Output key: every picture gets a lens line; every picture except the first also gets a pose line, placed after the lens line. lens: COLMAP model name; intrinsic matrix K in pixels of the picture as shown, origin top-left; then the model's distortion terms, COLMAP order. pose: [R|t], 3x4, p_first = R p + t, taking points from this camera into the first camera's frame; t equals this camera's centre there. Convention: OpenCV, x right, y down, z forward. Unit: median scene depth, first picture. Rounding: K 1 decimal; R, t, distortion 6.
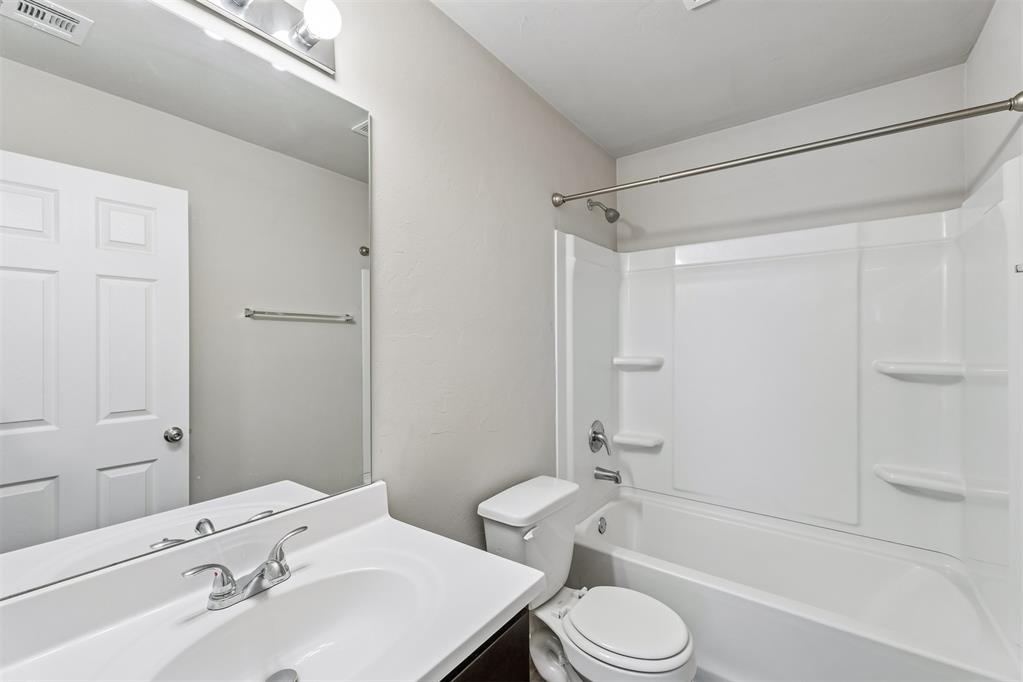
lens RADIAL K [[425.5, 0, 507.8], [0, 425.5, 343.4], [0, 0, 1]] dist [0.003705, 0.000084]
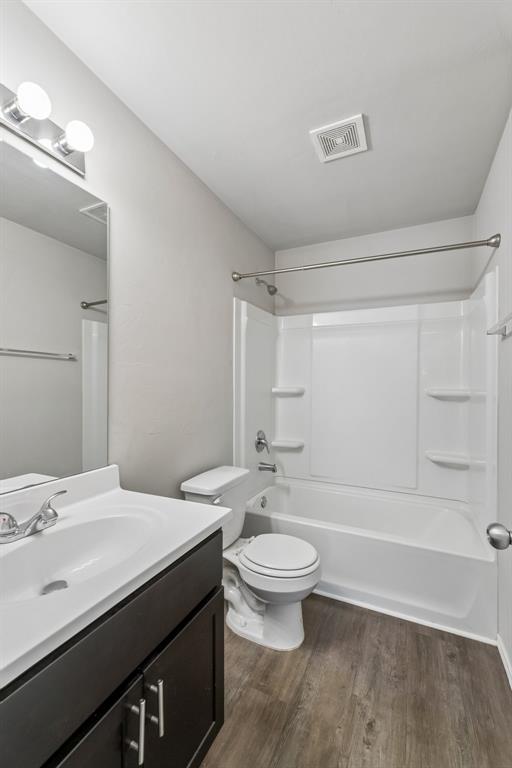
lens RADIAL K [[326.3, 0, 253.2], [0, 326.3, 385.9], [0, 0, 1]] dist [0.003514, 0.000055]
pose [[0.981431, 0.011057, 0.191496, -0.042555], [-0.010561, 0.999938, -0.003611, 0.046219], [-0.191524, 0.001522, 0.981487, -0.122501]]
